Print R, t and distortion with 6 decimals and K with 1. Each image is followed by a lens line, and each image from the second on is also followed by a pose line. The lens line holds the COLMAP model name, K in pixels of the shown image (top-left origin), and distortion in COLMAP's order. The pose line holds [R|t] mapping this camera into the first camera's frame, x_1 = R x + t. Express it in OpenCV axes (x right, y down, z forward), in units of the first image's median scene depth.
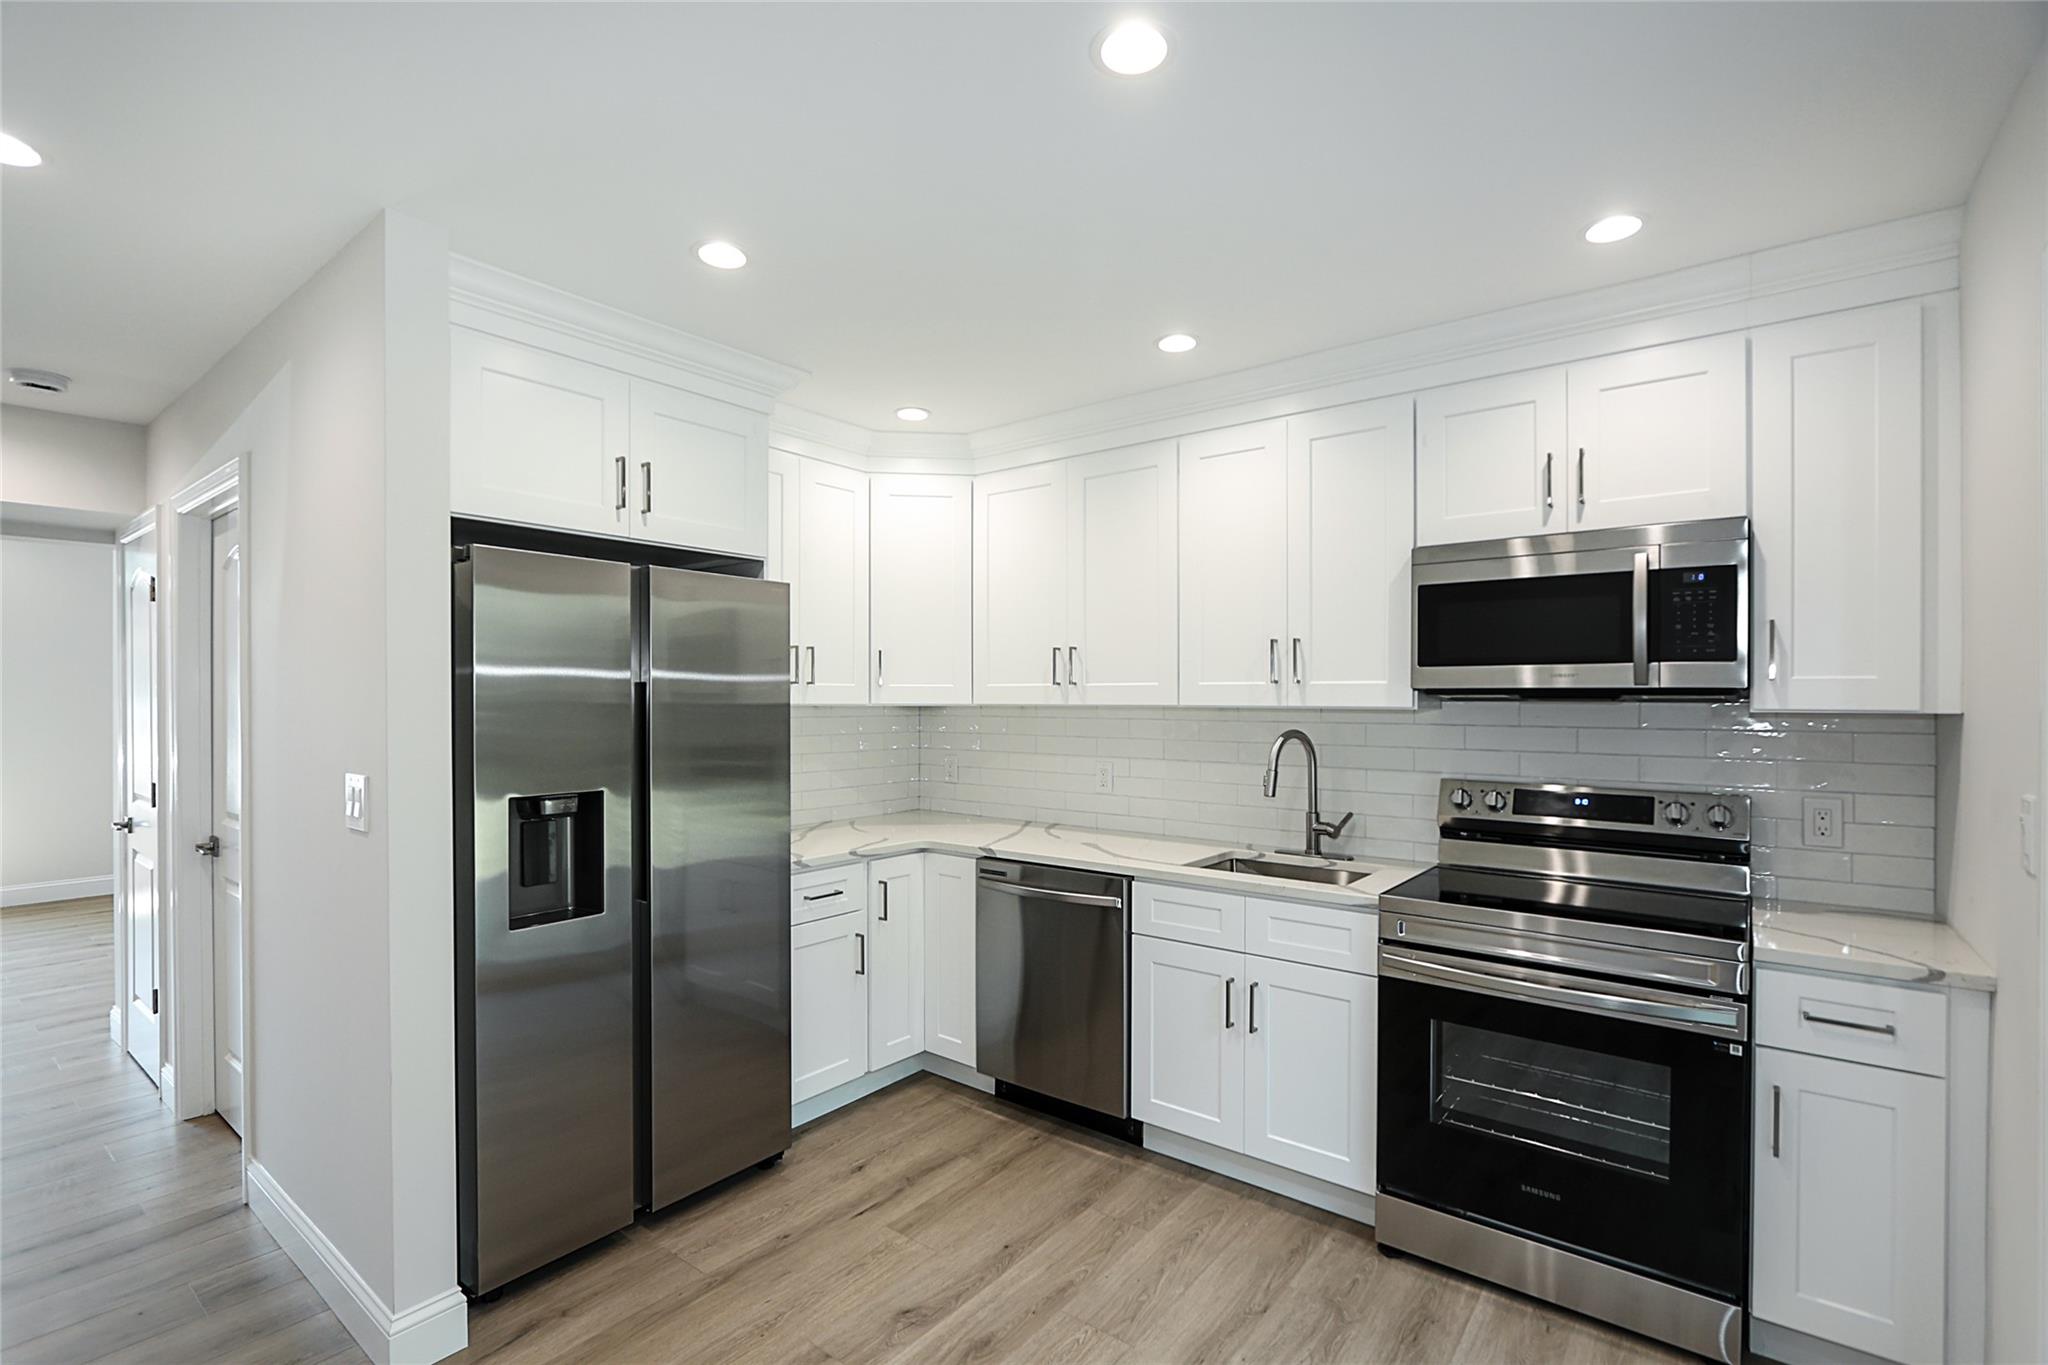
lens RADIAL K [[947.0, 0, 1021.5], [0, 947.0, 705.5], [0, 0, 1]] dist [-0.005081, -0.000847]
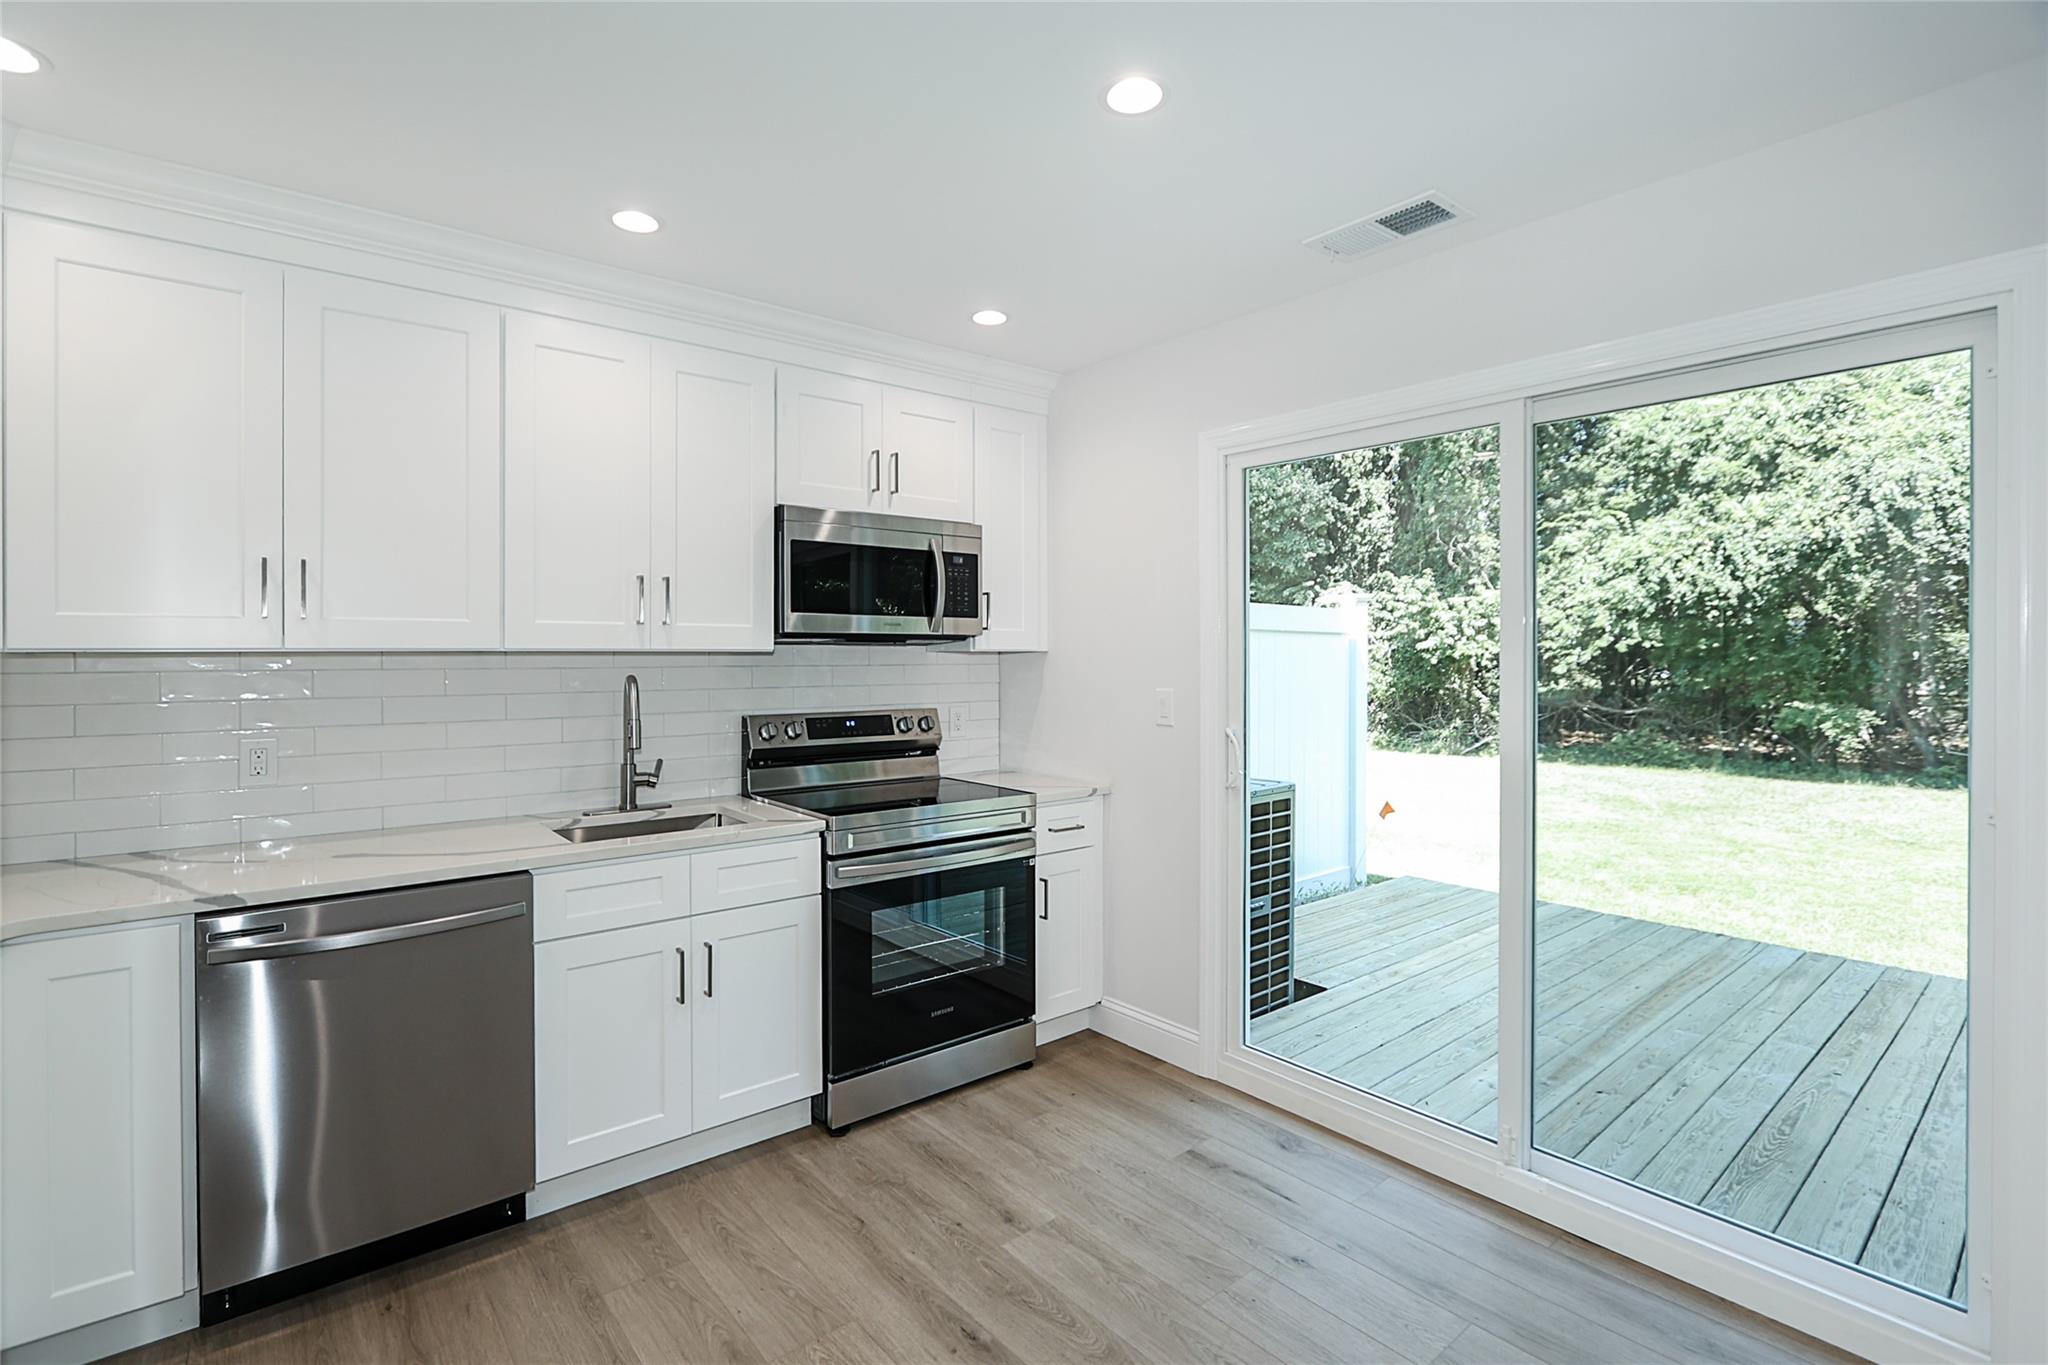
lens RADIAL K [[966.8, 0, 1006.3], [0, 966.8, 653.6], [0, 0, 1]] dist [-0.003473, -0.001469]
pose [[0.218226, -0.003685, 0.975891, -0.619704], [0.006734, 0.999975, 0.002270, 0.005825], [-0.975875, 0.006076, 0.218245, 0.496899]]
